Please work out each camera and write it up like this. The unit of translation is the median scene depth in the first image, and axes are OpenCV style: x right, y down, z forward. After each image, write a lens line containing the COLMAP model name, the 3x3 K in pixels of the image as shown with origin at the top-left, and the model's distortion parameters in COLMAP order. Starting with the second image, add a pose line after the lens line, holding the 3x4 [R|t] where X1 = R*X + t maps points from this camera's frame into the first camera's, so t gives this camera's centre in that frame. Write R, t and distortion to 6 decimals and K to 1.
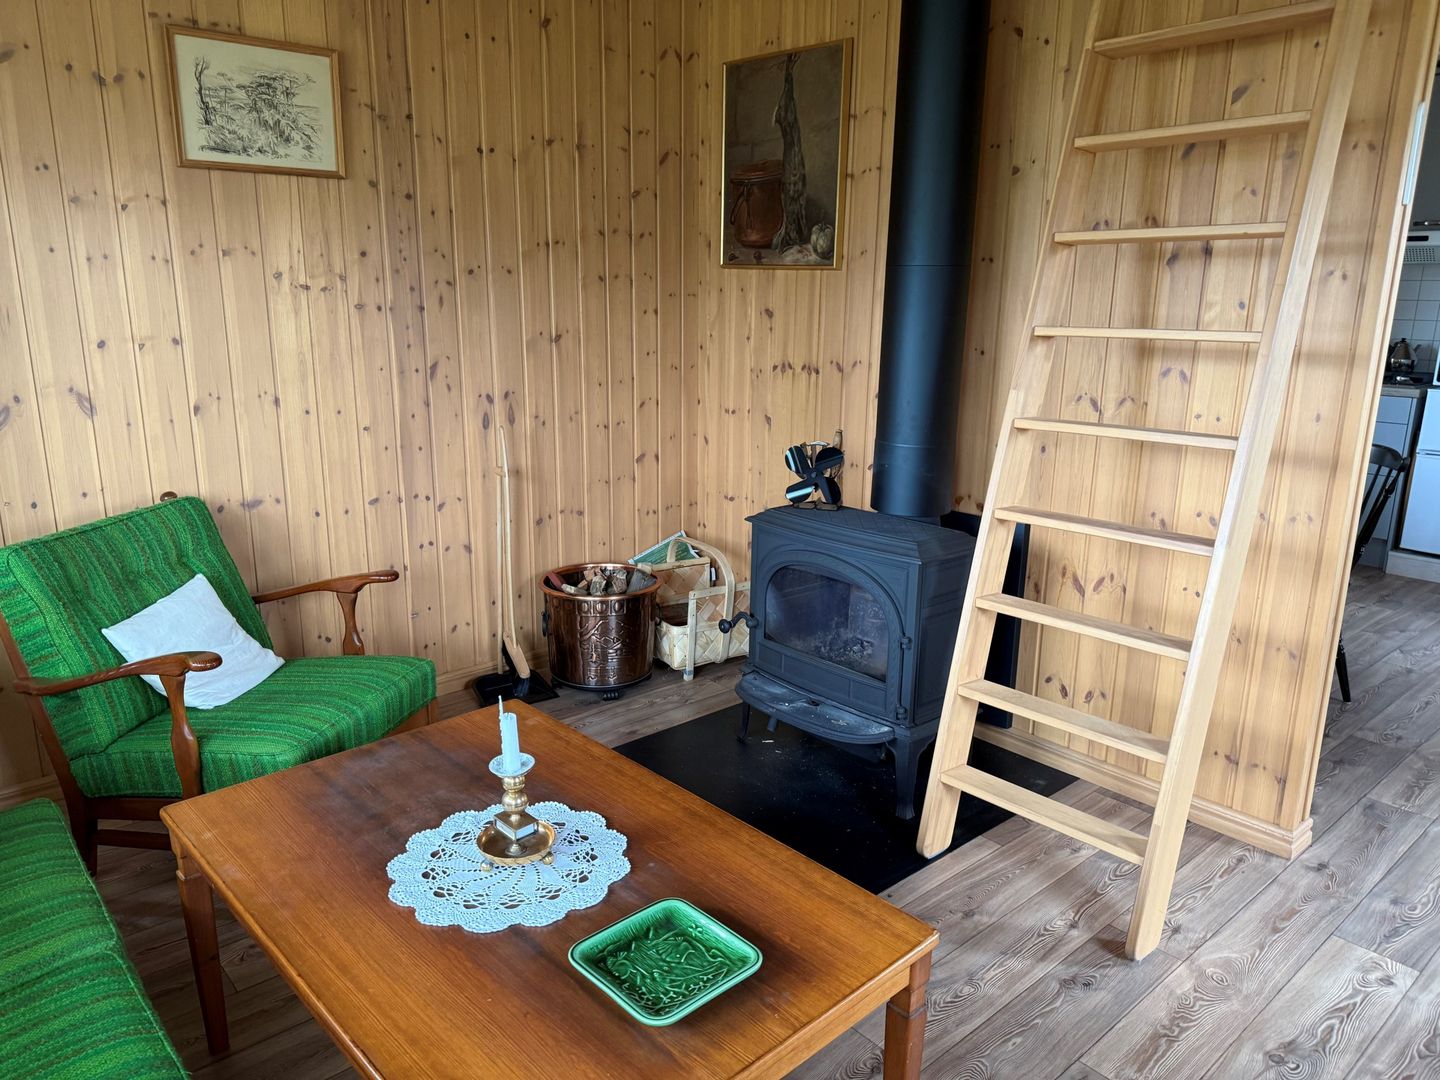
lens RADIAL K [[1026.6, 0, 720.5], [0, 1026.6, 541.7], [0, 0, 1]] dist [-0.004893, 0.005630]
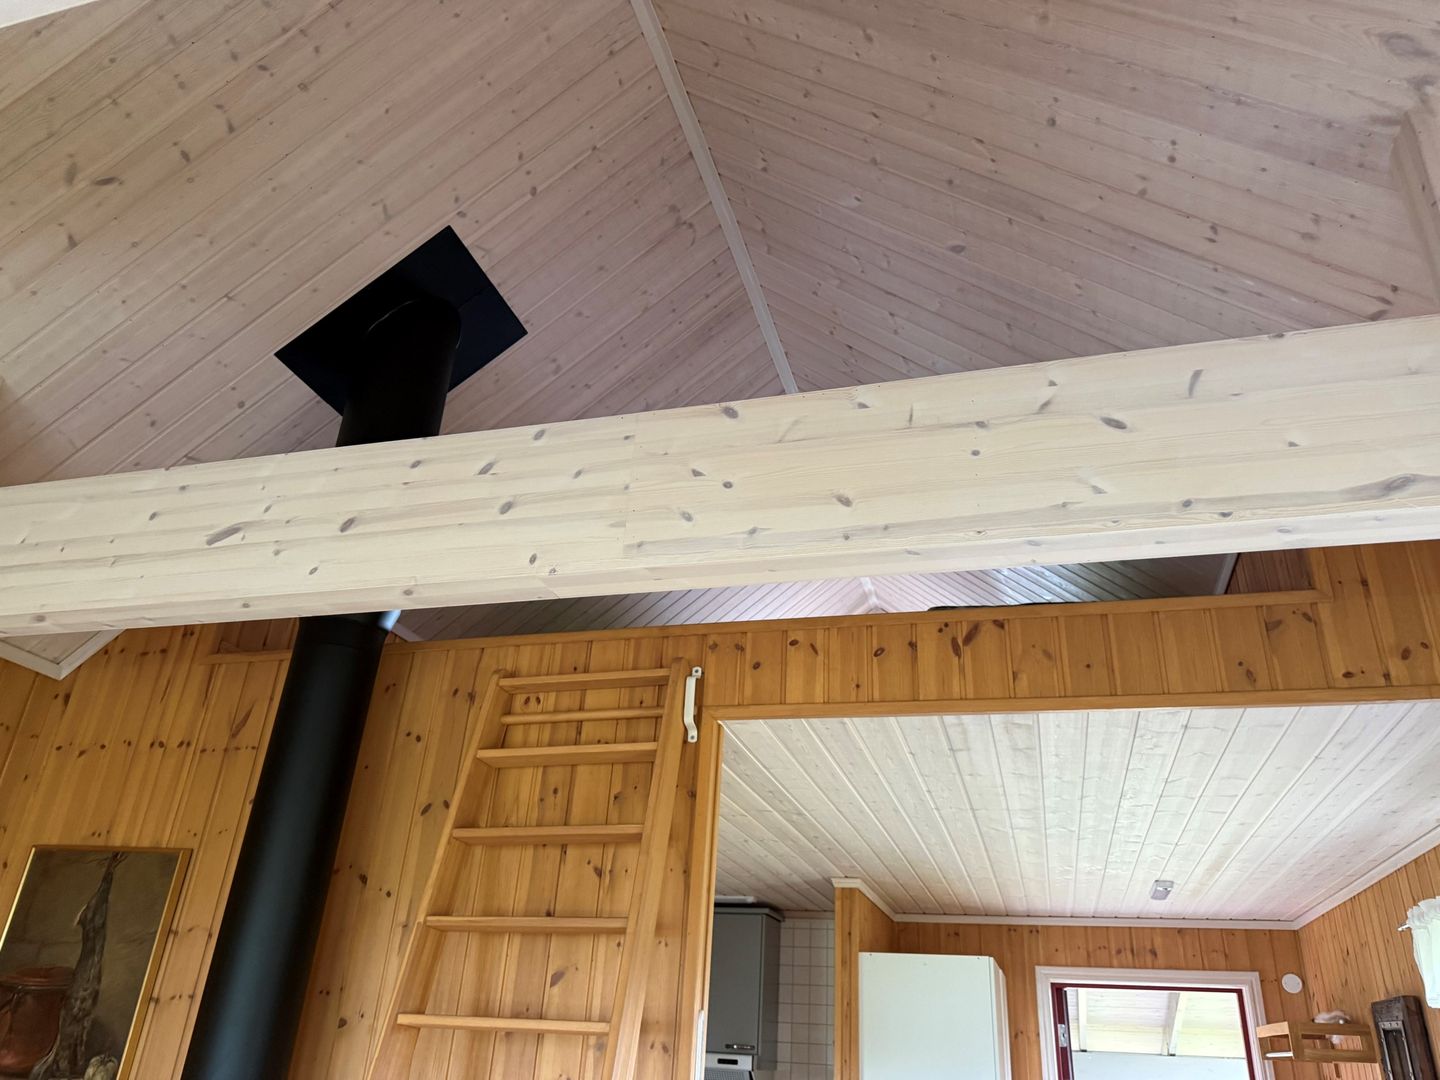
lens RADIAL K [[1026.6, 0, 723.4], [0, 1026.6, 539.6], [0, 0, 1]] dist [-0.004893, 0.005630]
pose [[0.846341, 0.265749, 0.461610, 0.038558], [0.086451, 0.786618, -0.611358, -0.118730], [-0.525578, 0.557324, 0.642773, -0.021030]]
